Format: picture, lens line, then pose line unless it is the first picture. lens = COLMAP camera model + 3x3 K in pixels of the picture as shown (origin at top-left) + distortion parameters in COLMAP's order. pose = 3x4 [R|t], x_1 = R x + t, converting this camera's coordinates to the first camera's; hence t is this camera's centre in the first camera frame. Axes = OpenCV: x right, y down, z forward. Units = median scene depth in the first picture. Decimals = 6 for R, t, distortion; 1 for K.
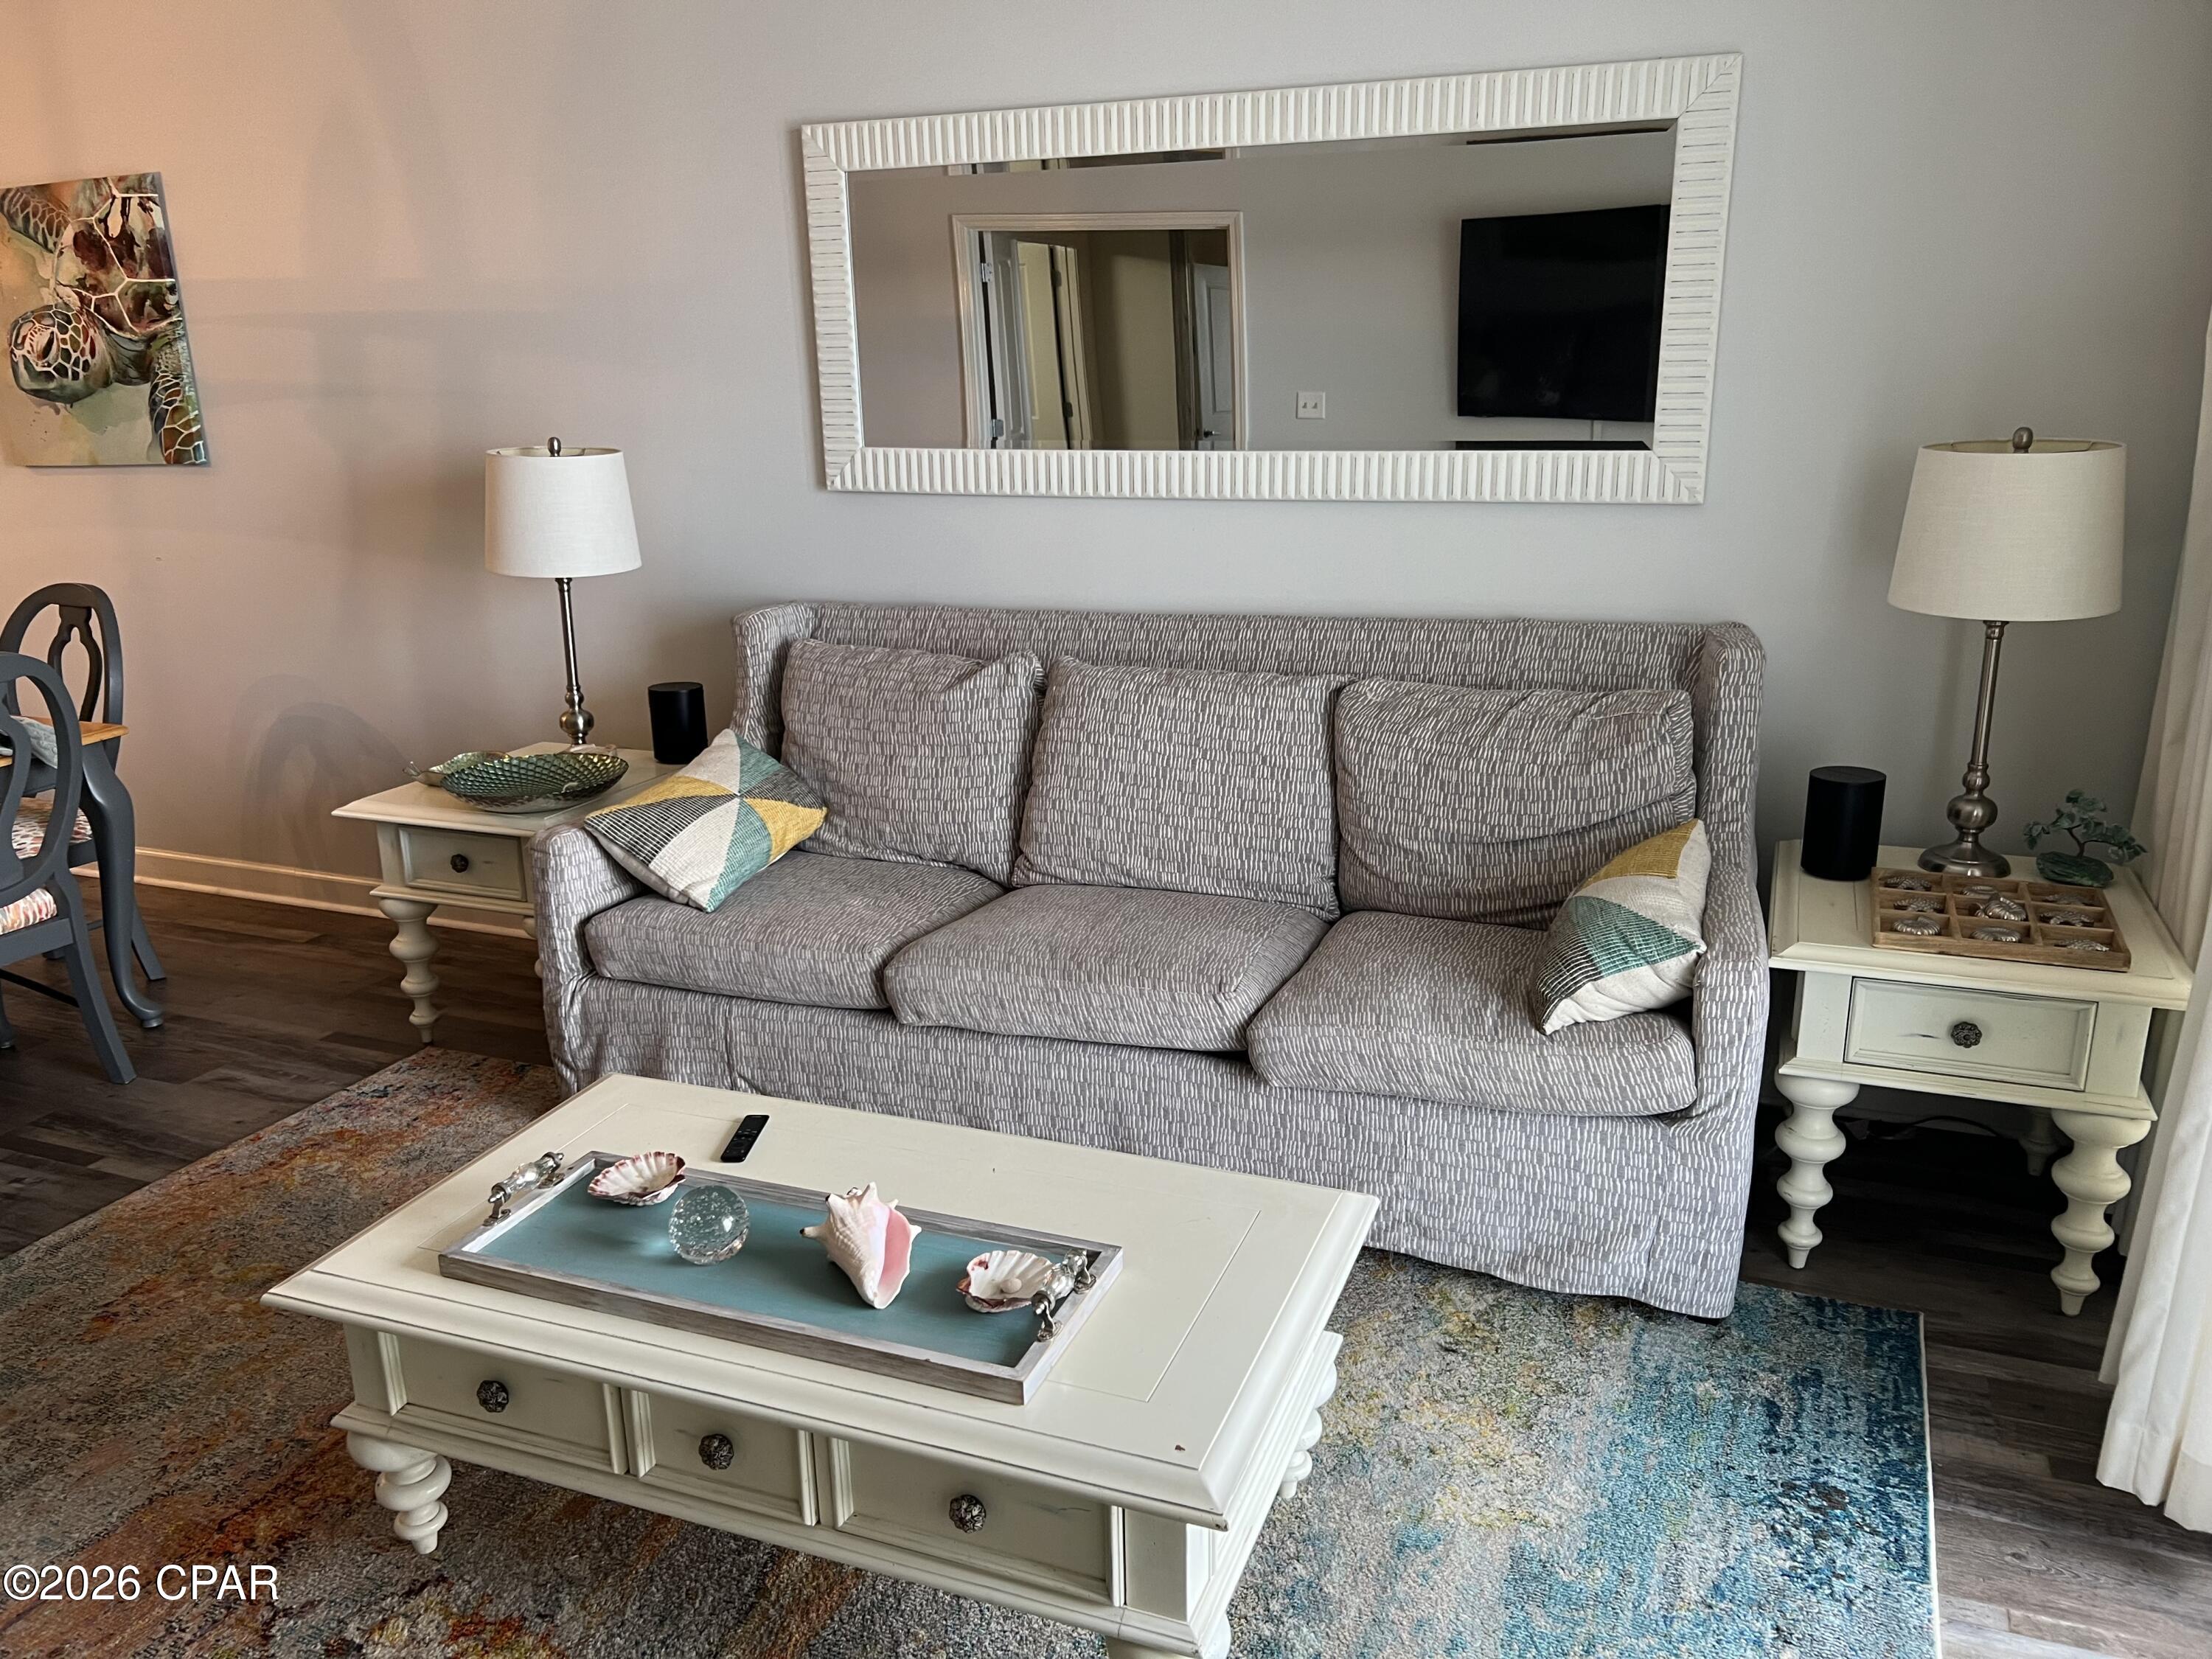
lens RADIAL K [[1668.4, 0, 1098.2], [0, 1668.4, 833.0], [0, 0, 1]] dist [0.050315, -0.057965]
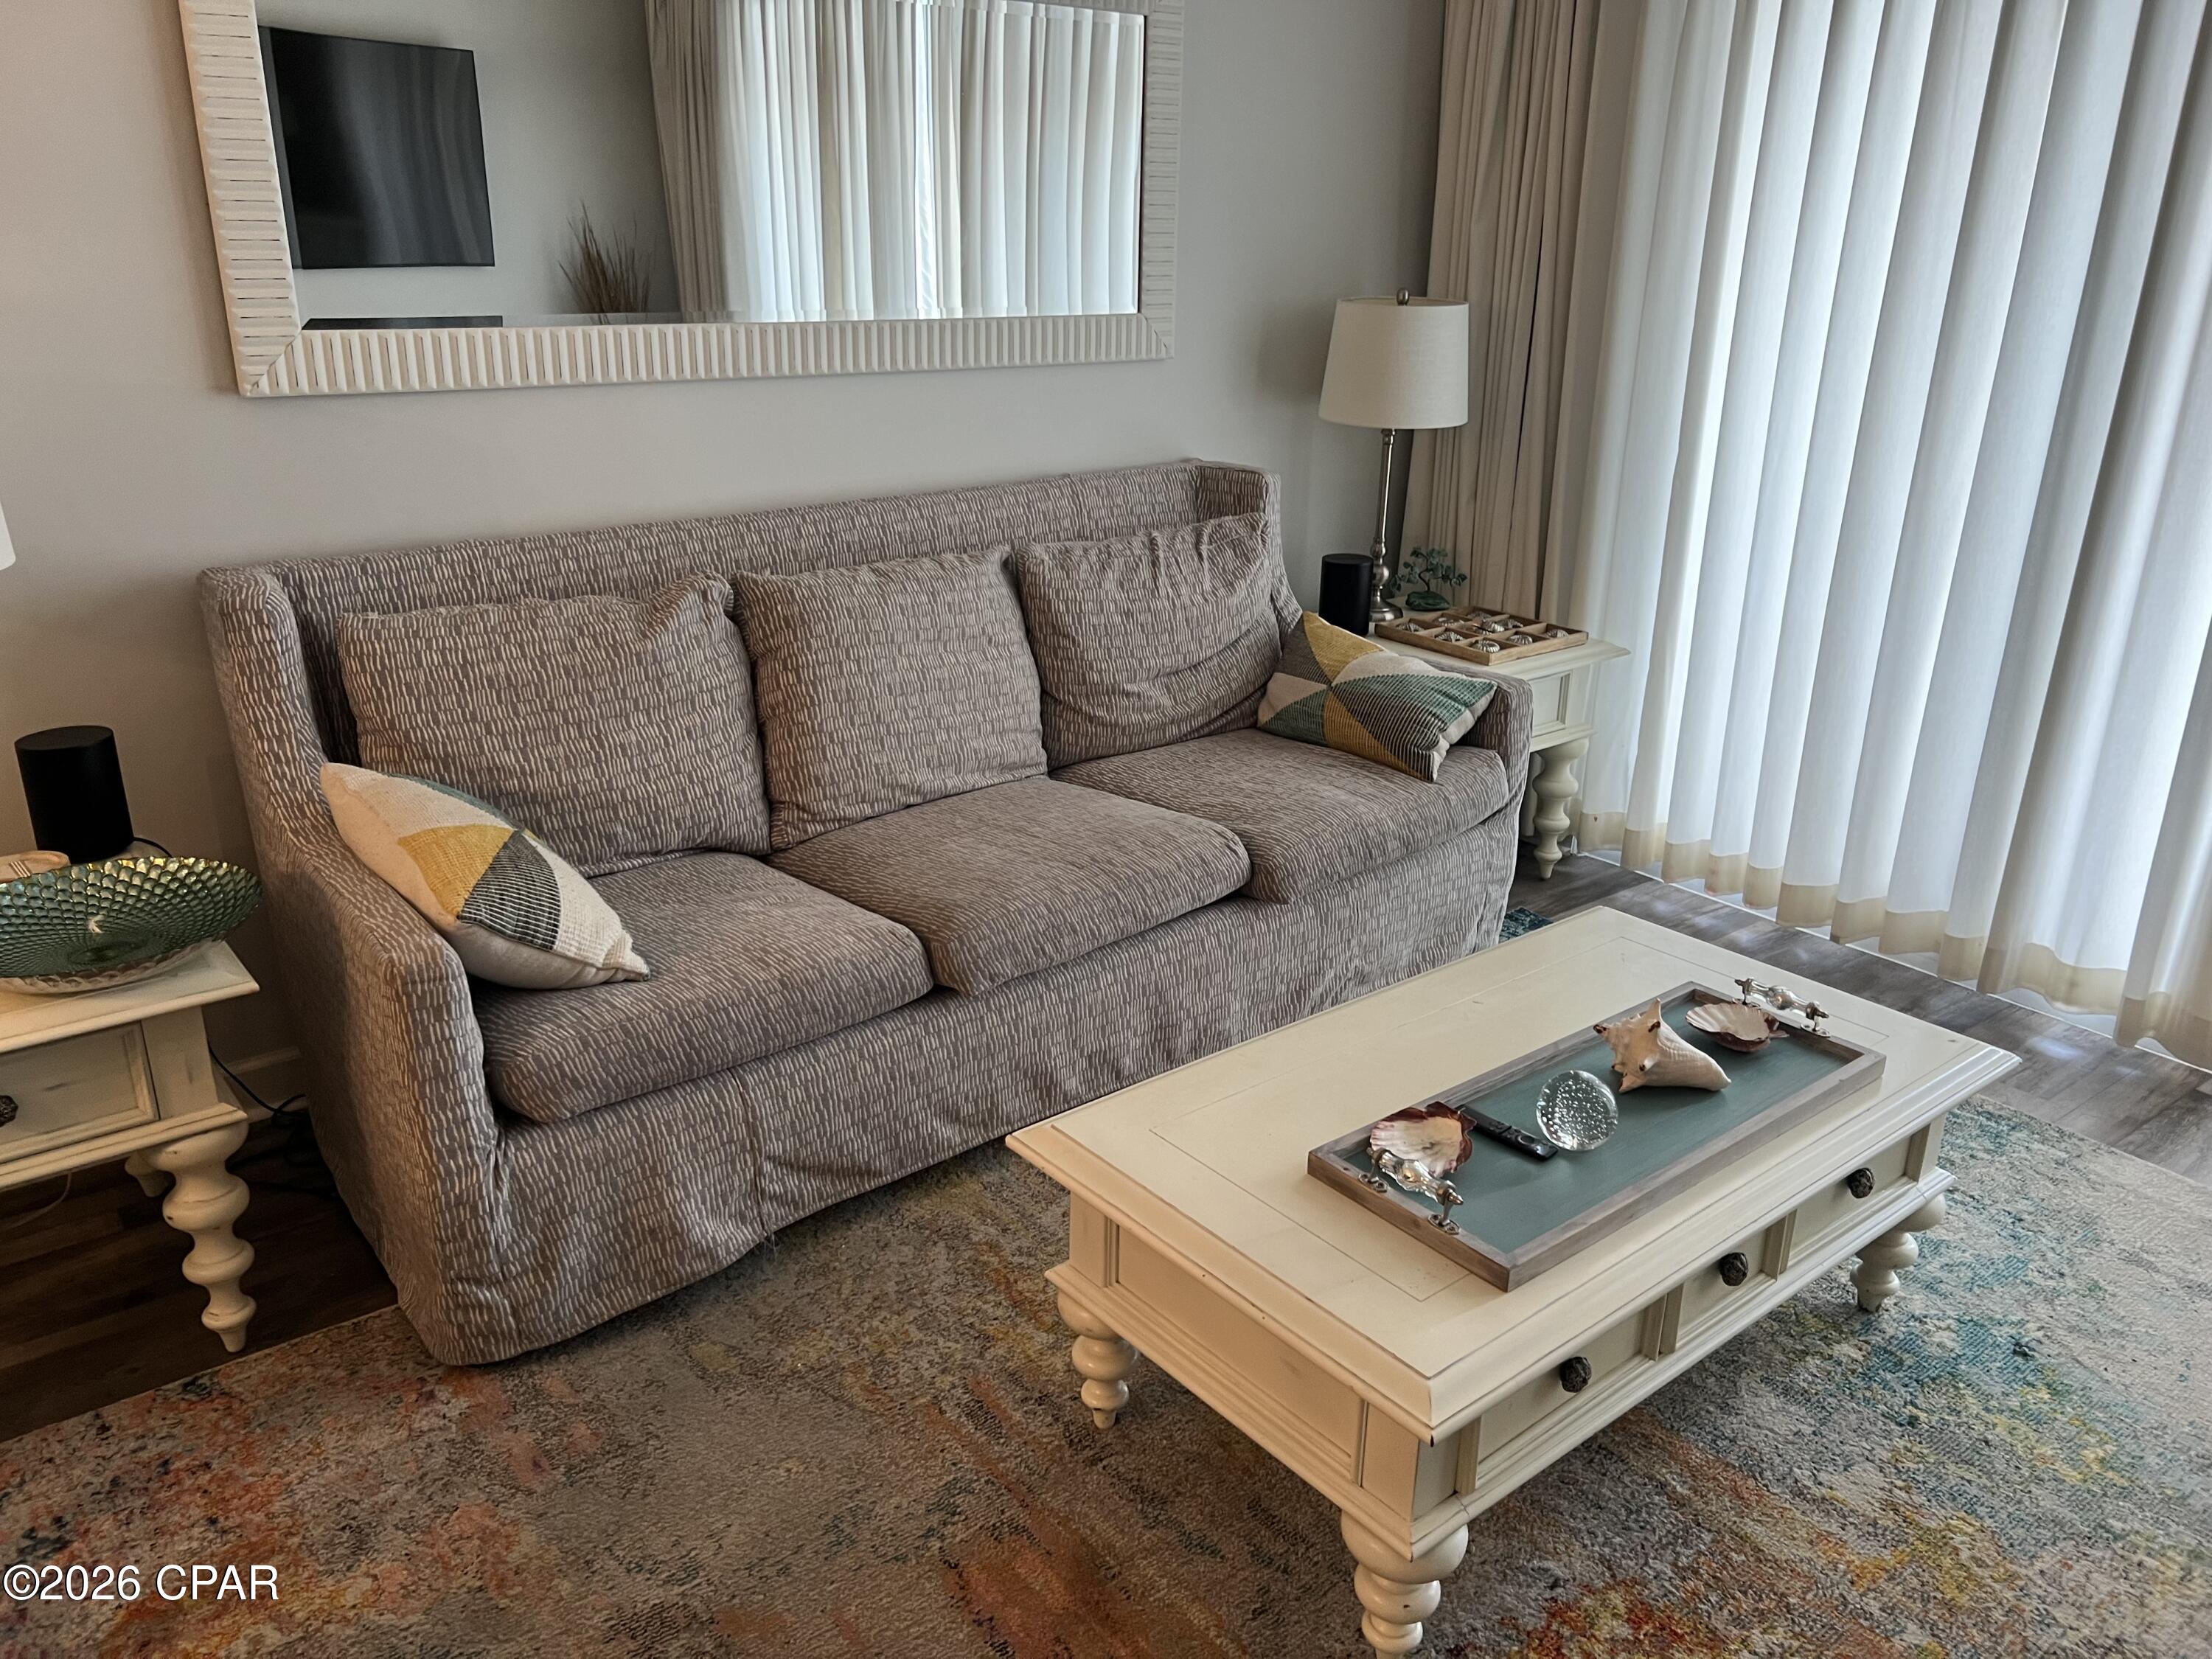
lens RADIAL K [[1668.4, 0, 1103.9], [0, 1668.4, 839.6], [0, 0, 1]] dist [0.050315, -0.057965]
pose [[0.489036, -0.276072, 0.827423, -0.602800], [0.222451, 0.956699, 0.187729, -0.085675], [-0.843421, 0.092255, 0.529273, 0.370628]]
